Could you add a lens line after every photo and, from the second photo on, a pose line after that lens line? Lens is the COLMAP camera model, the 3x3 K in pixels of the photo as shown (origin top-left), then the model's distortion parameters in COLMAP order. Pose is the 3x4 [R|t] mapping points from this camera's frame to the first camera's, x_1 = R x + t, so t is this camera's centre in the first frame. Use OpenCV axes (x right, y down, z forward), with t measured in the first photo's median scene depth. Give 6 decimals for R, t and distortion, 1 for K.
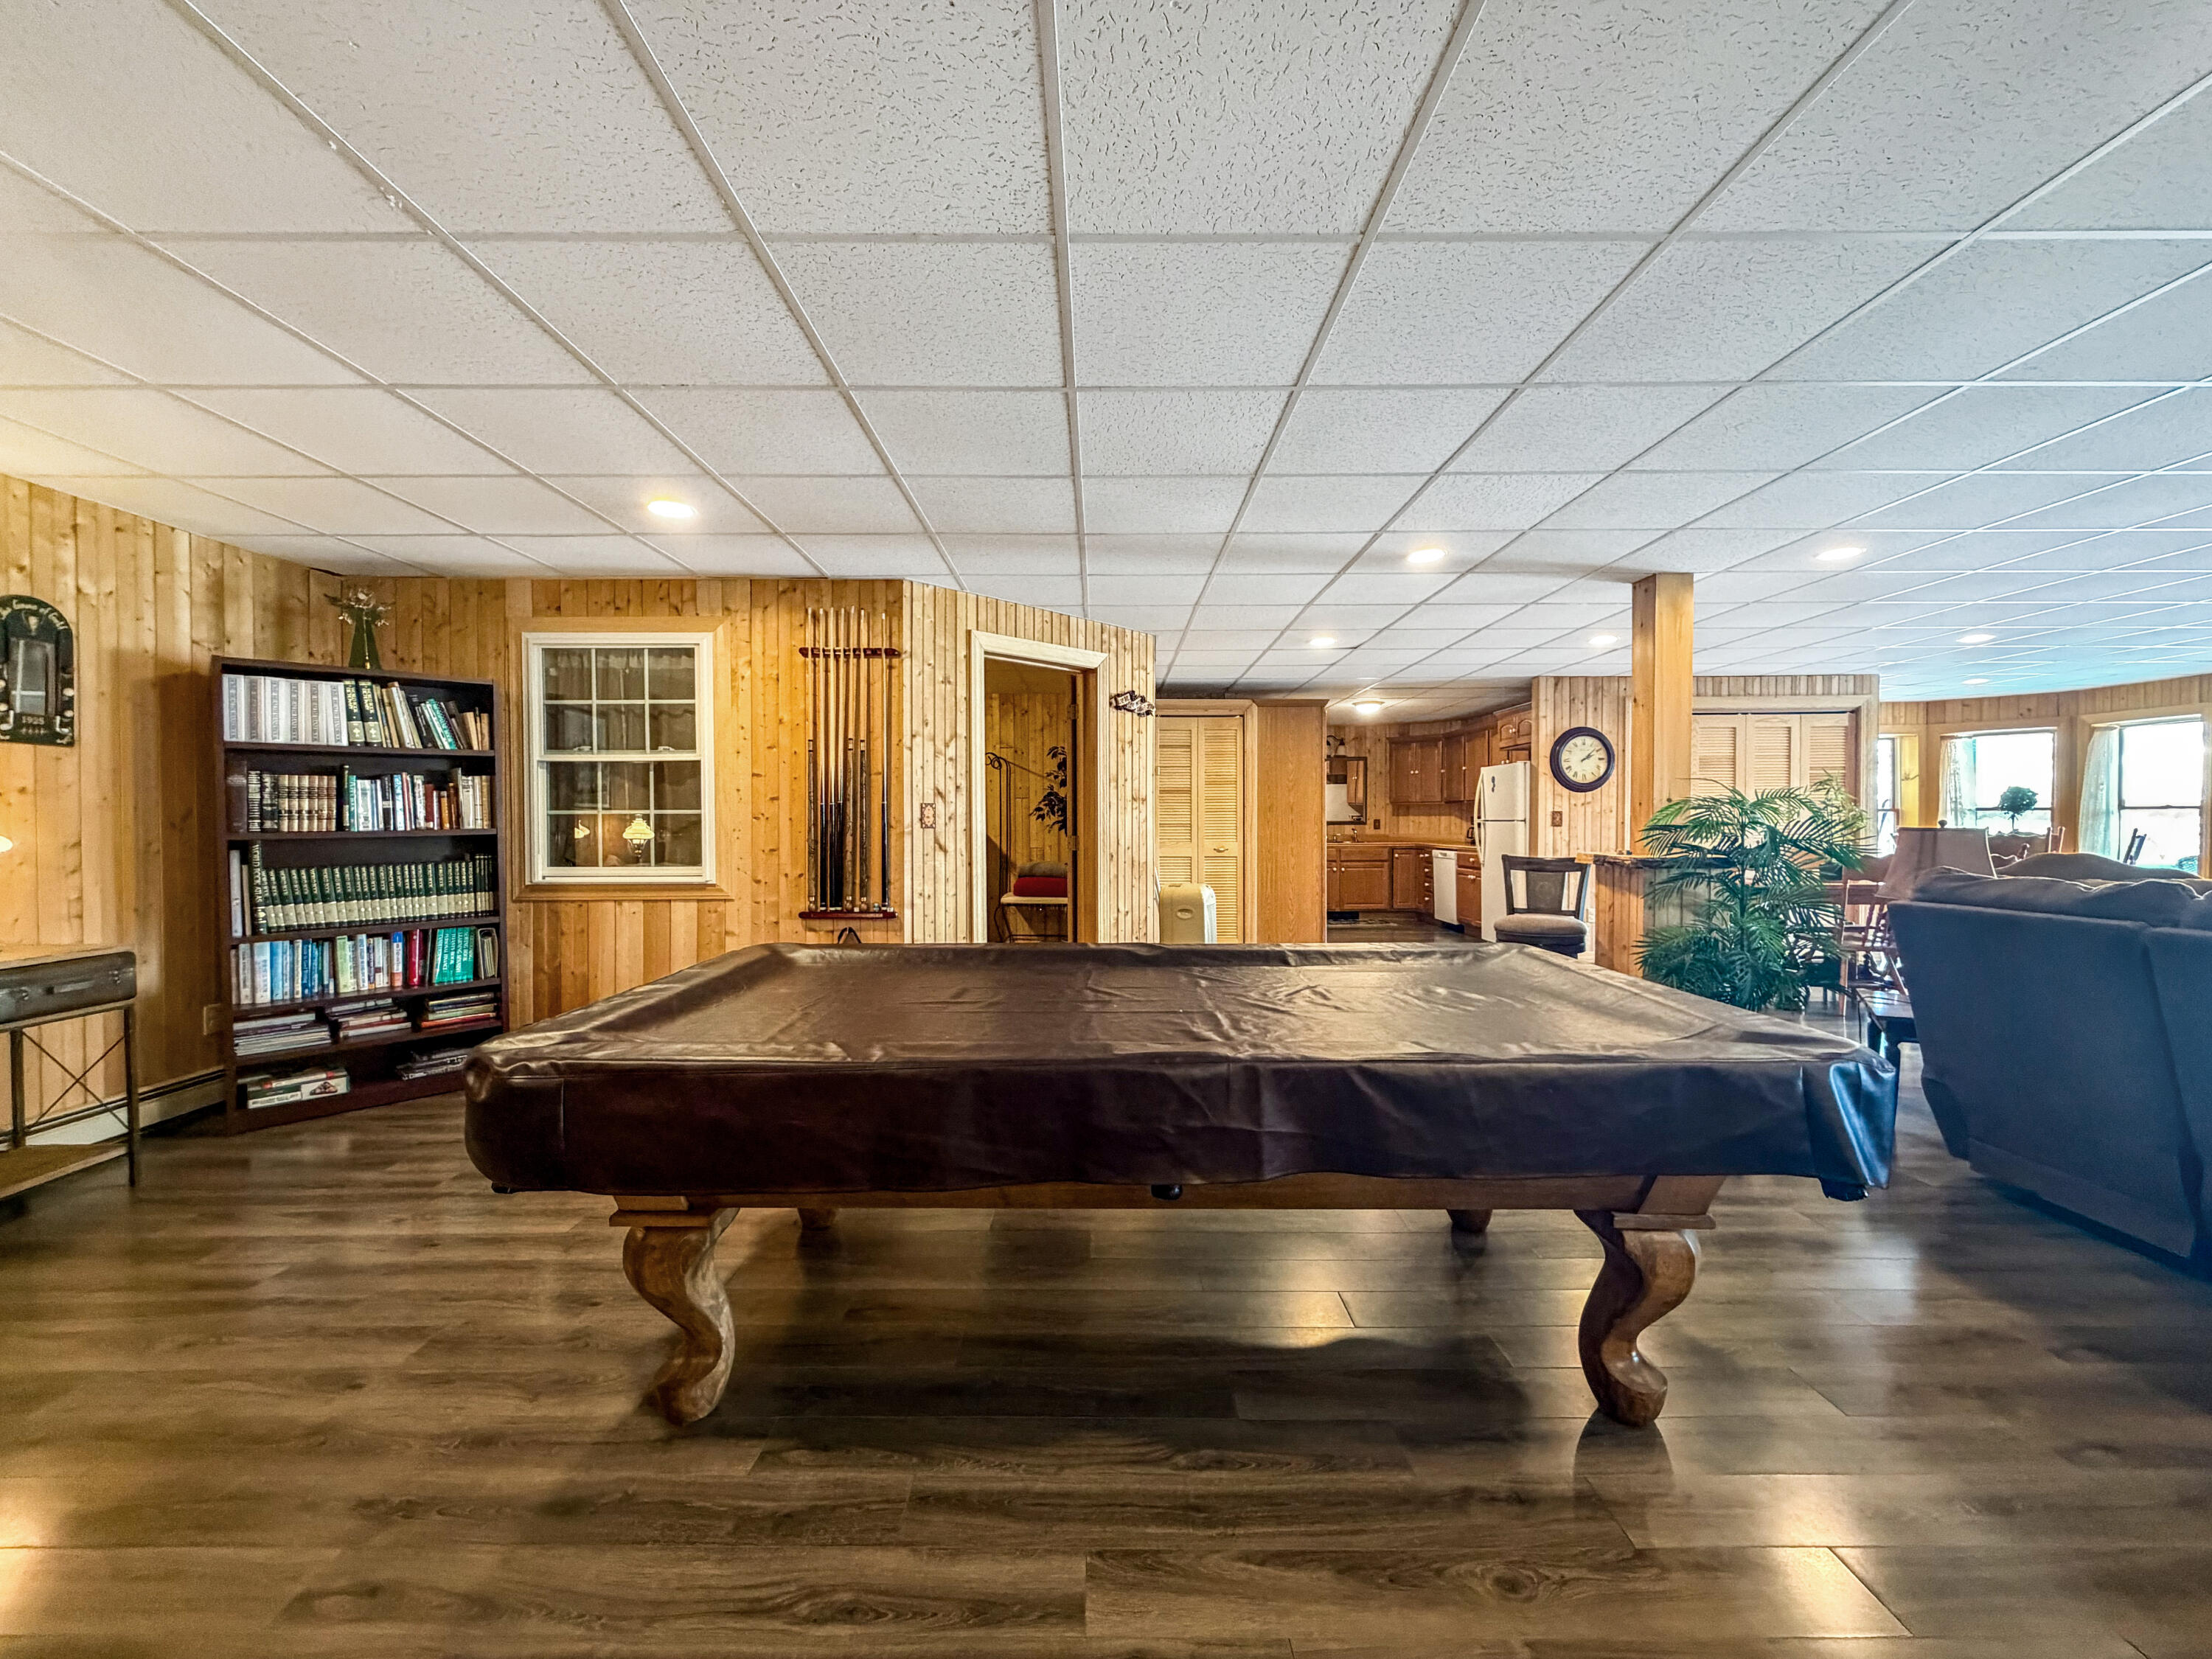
lens RADIAL K [[900.1, 0, 1106.5], [0, 900.1, 832.7], [0, 0, 1]] dist [0.000624, 0.000072]
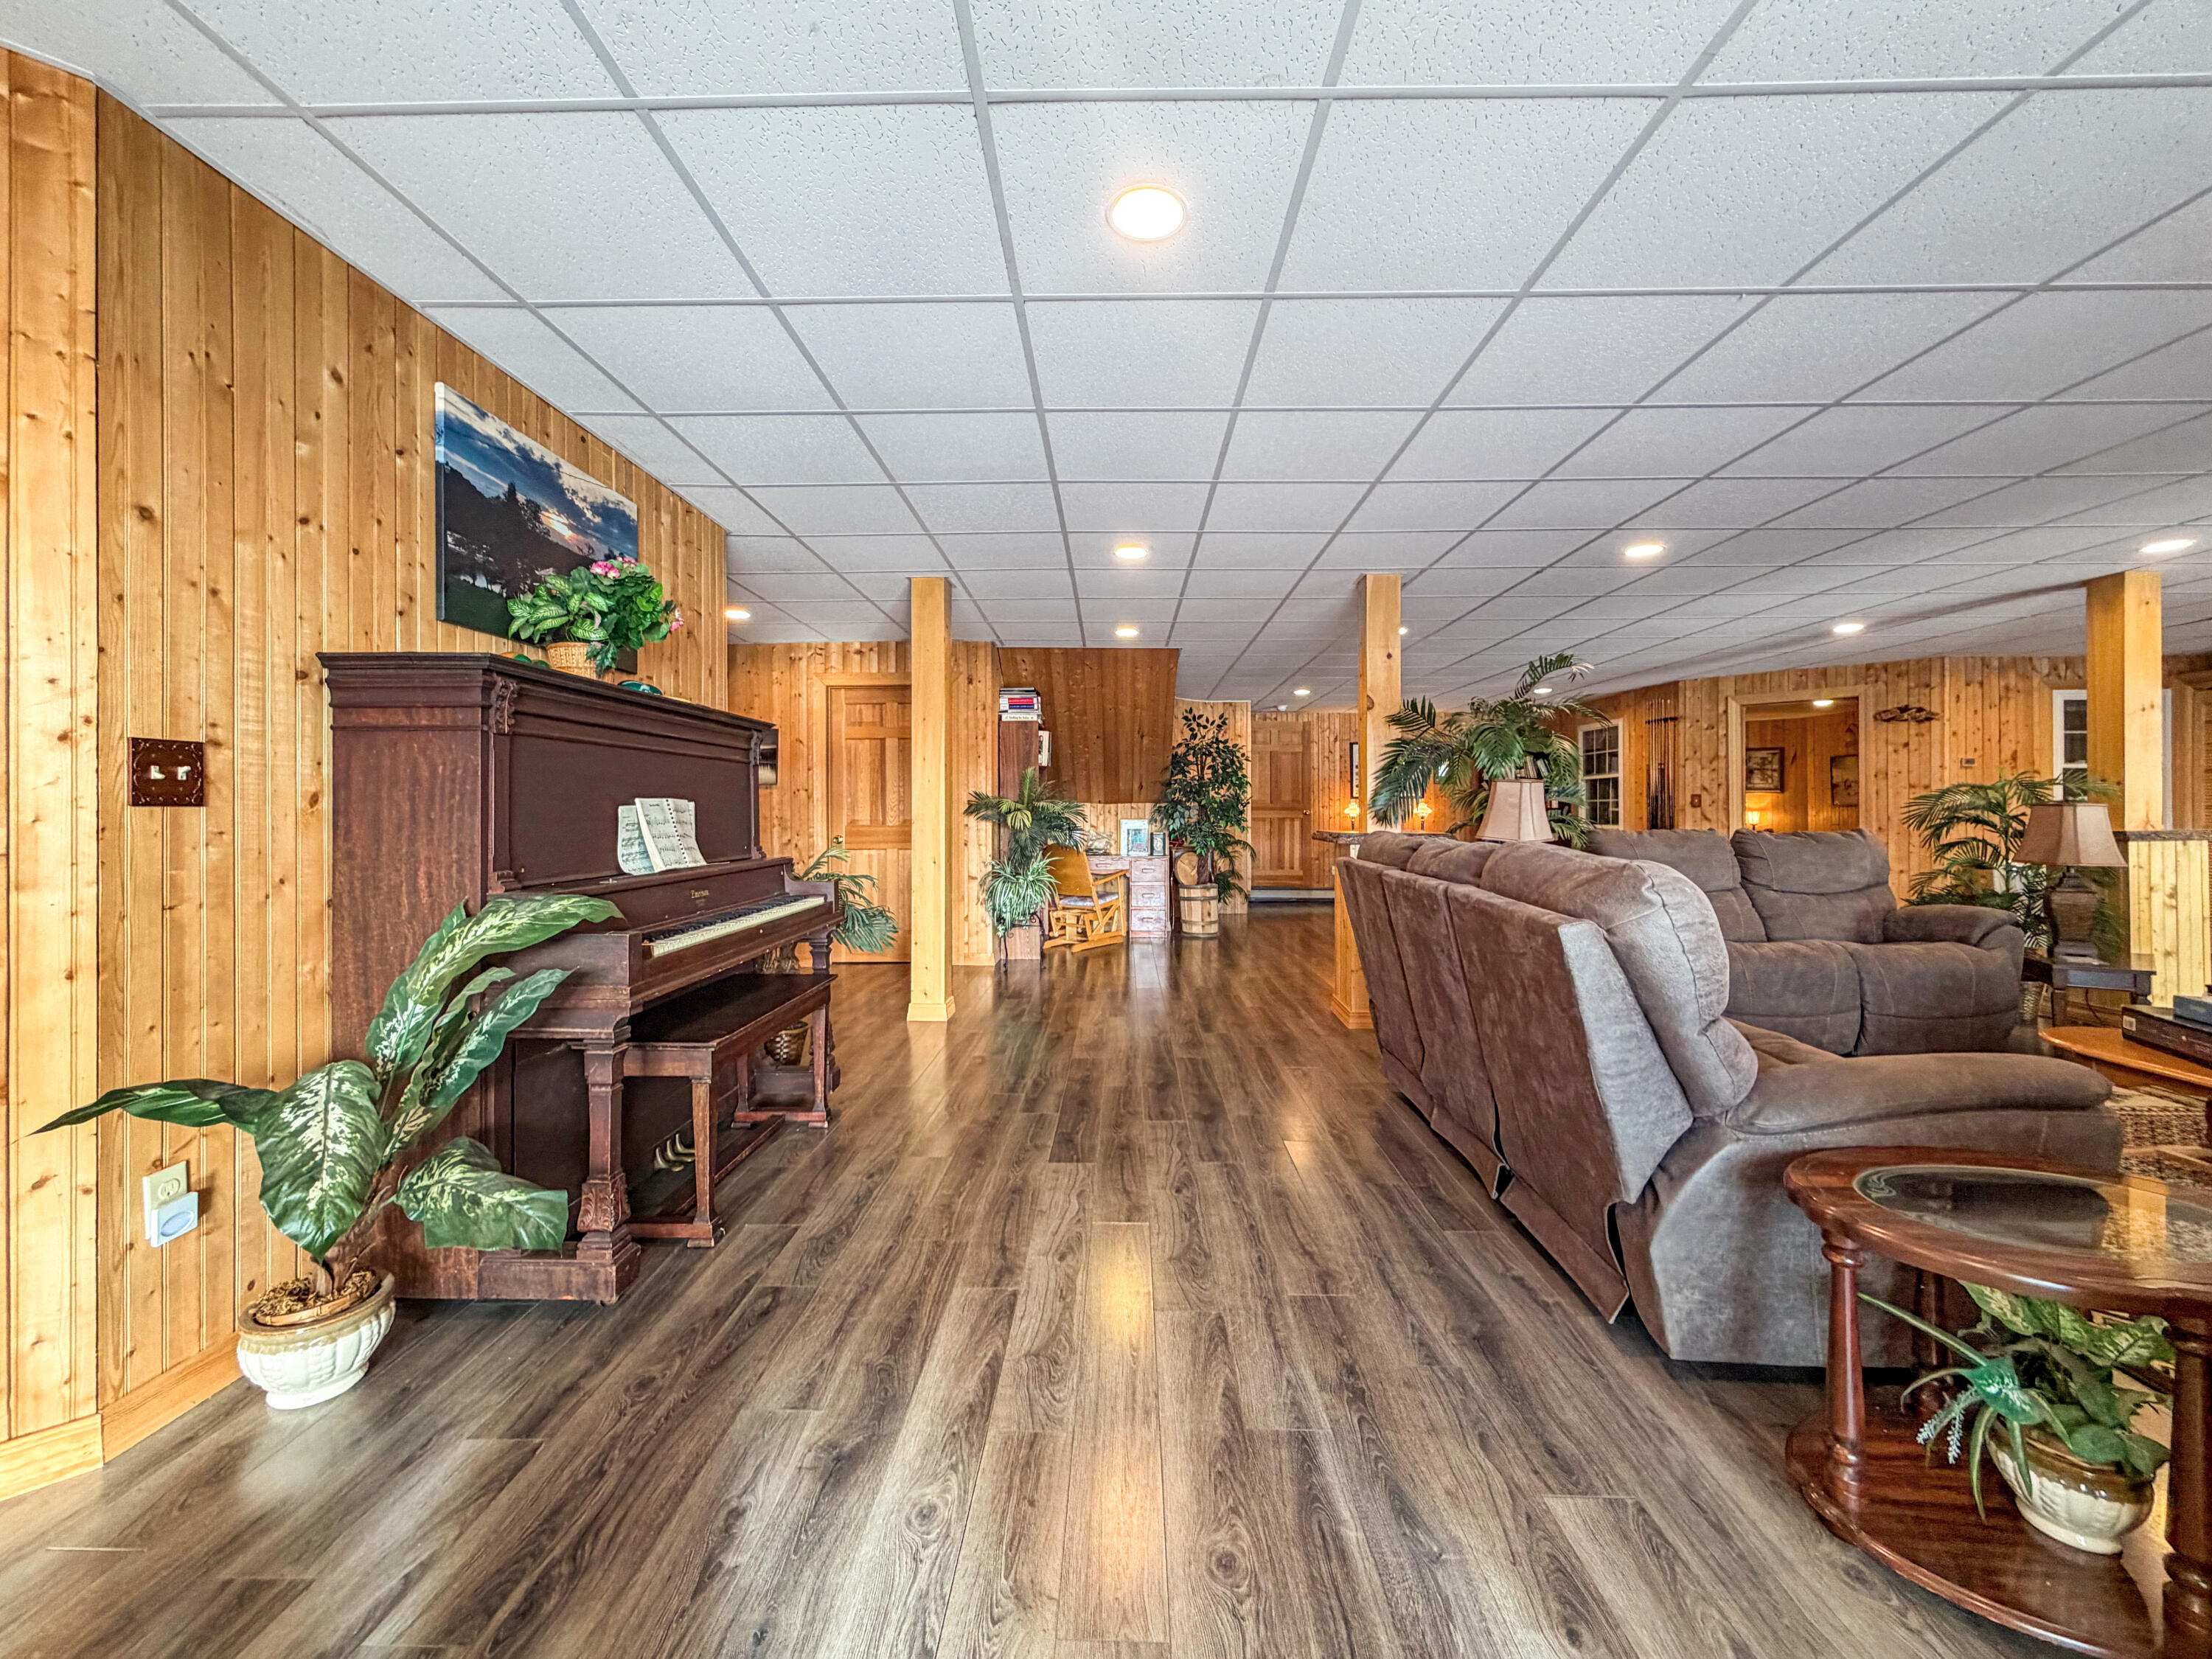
lens RADIAL K [[894.4, 0, 1103.7], [0, 894.4, 806.5], [0, 0, 1]] dist [0.000203, 0.000000]
pose [[-0.019181, -0.003629, -0.999809, 1.023388], [-0.011968, 0.999923, -0.003400, 0.007896], [0.999744, 0.011900, -0.019223, -0.119968]]
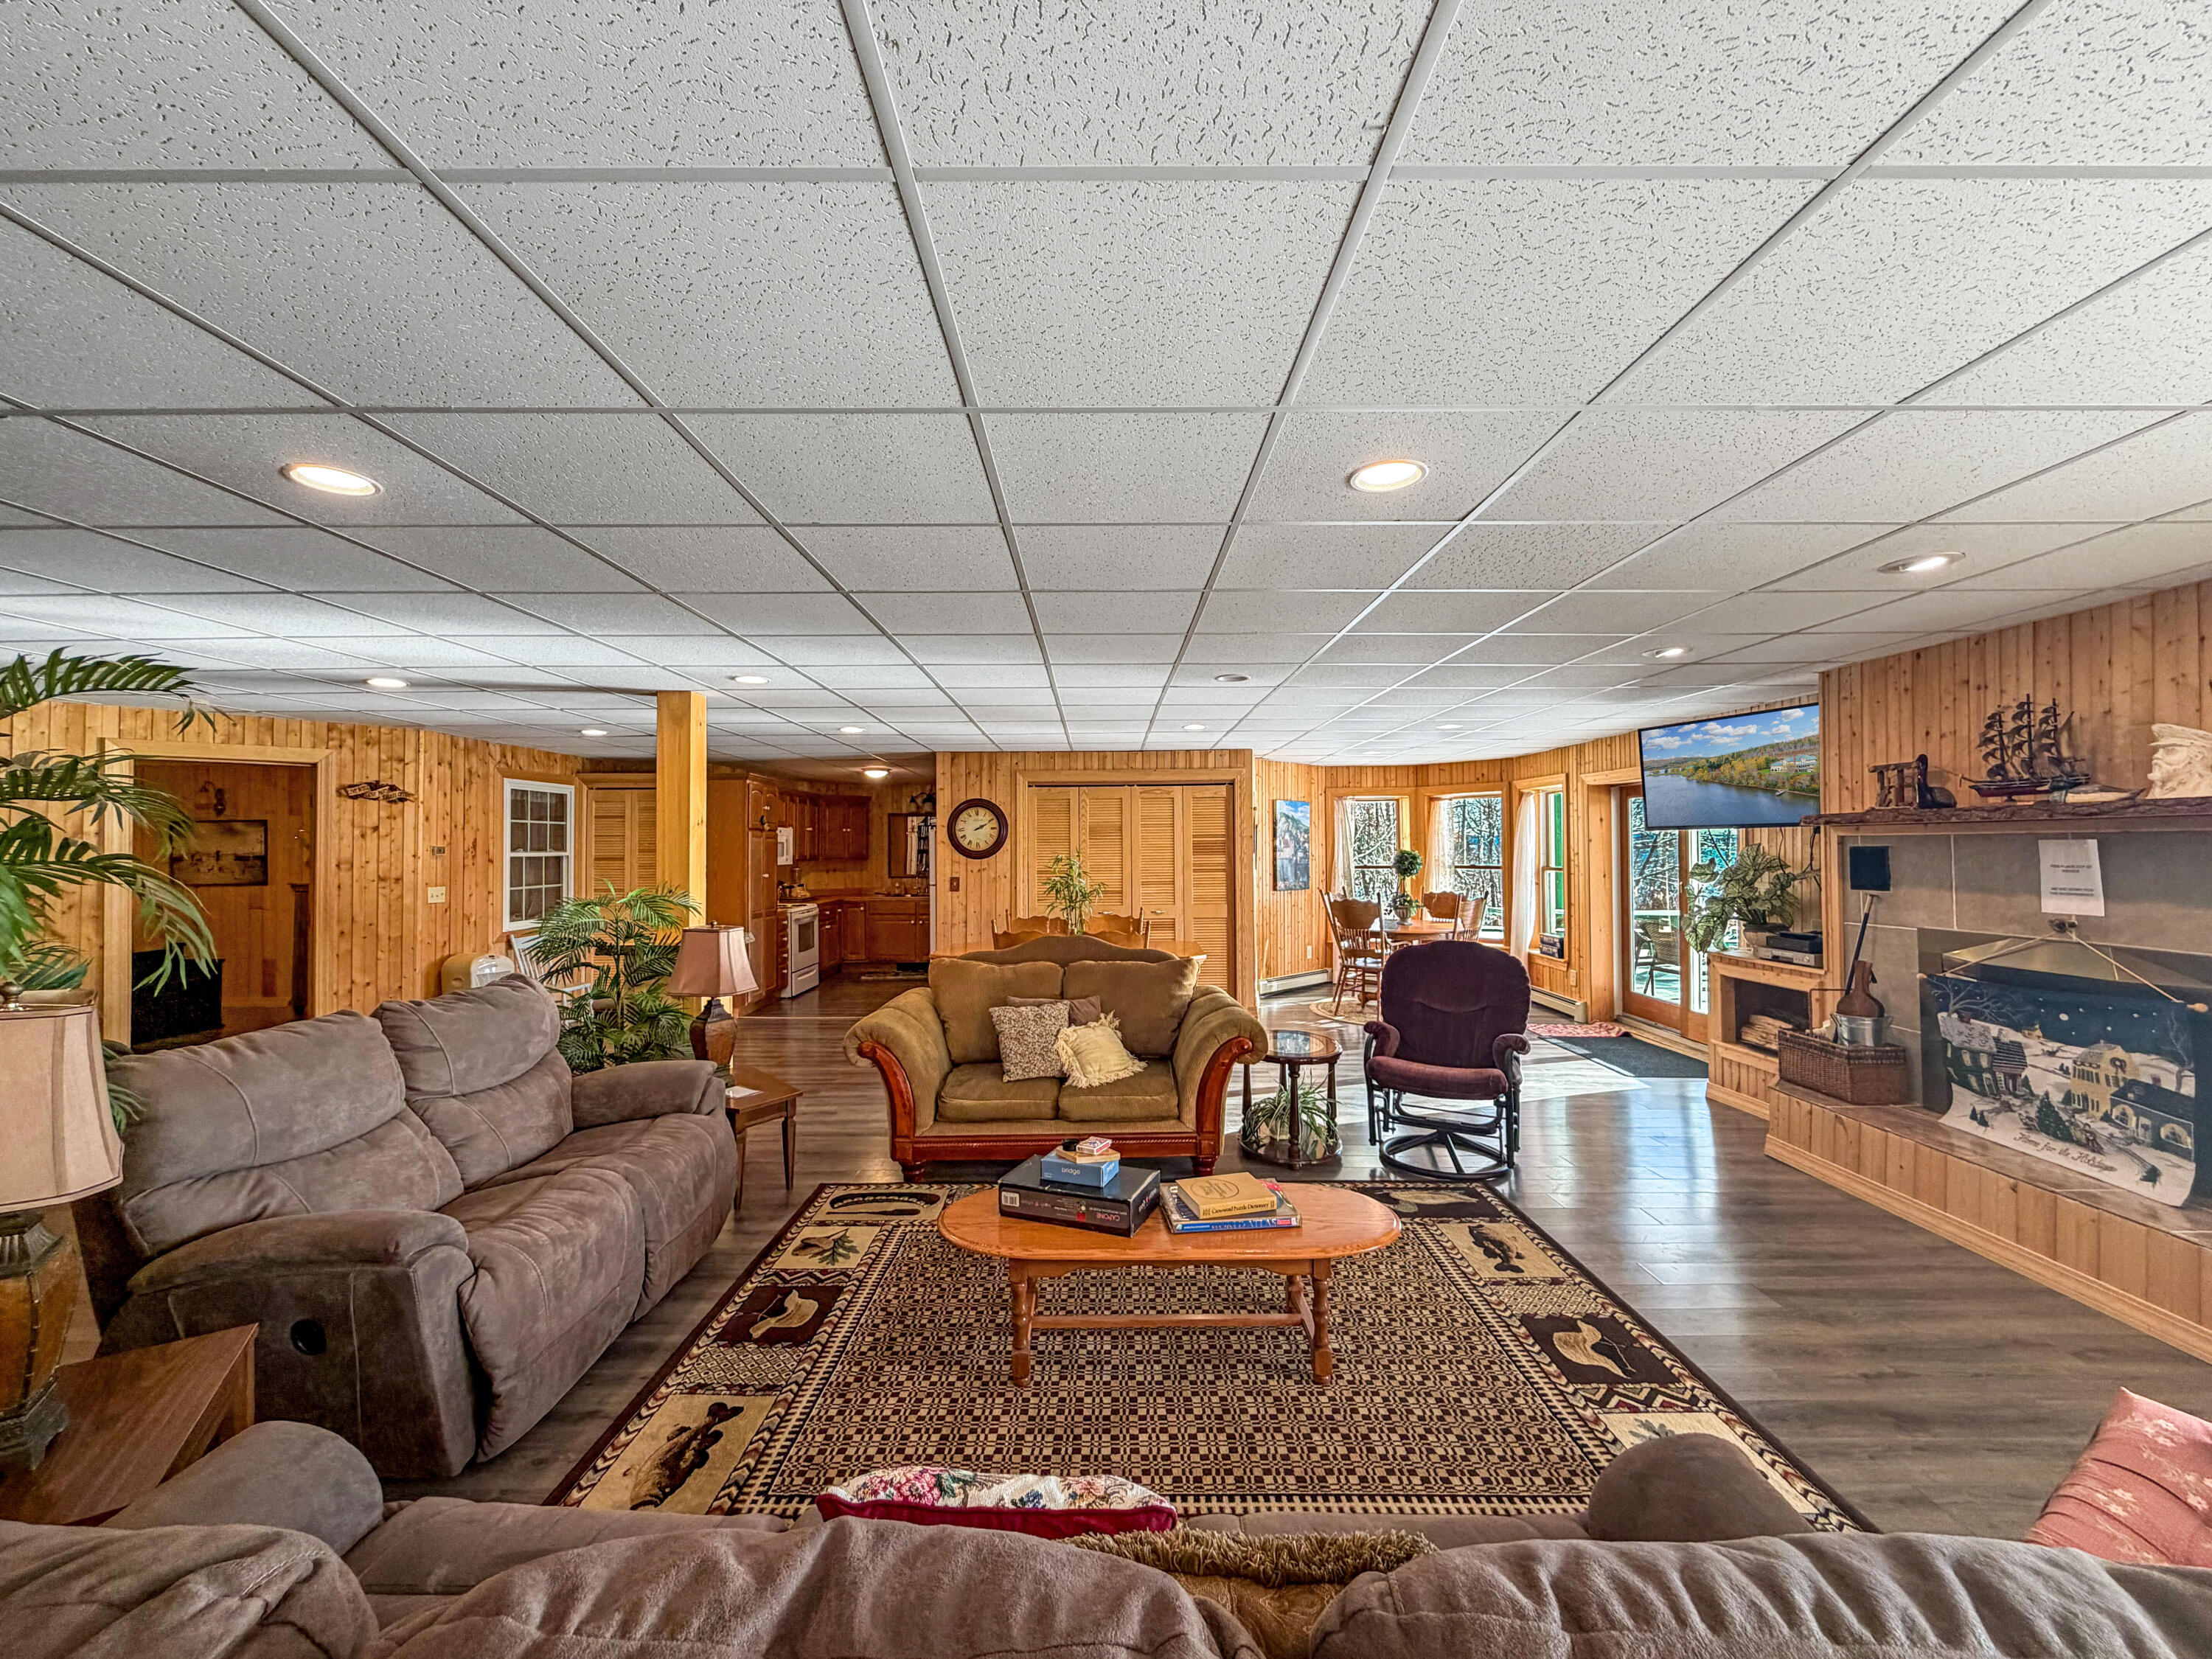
lens RADIAL K [[881.8, 0, 1107.0], [0, 881.8, 835.7], [0, 0, 1]] dist [-0.000603, 0.000122]
pose [[0.999993, -0.003434, 0.001646, 0.682346], [0.003479, 0.999596, -0.028196, -0.042891], [-0.001549, 0.028202, 0.999601, -0.055076]]
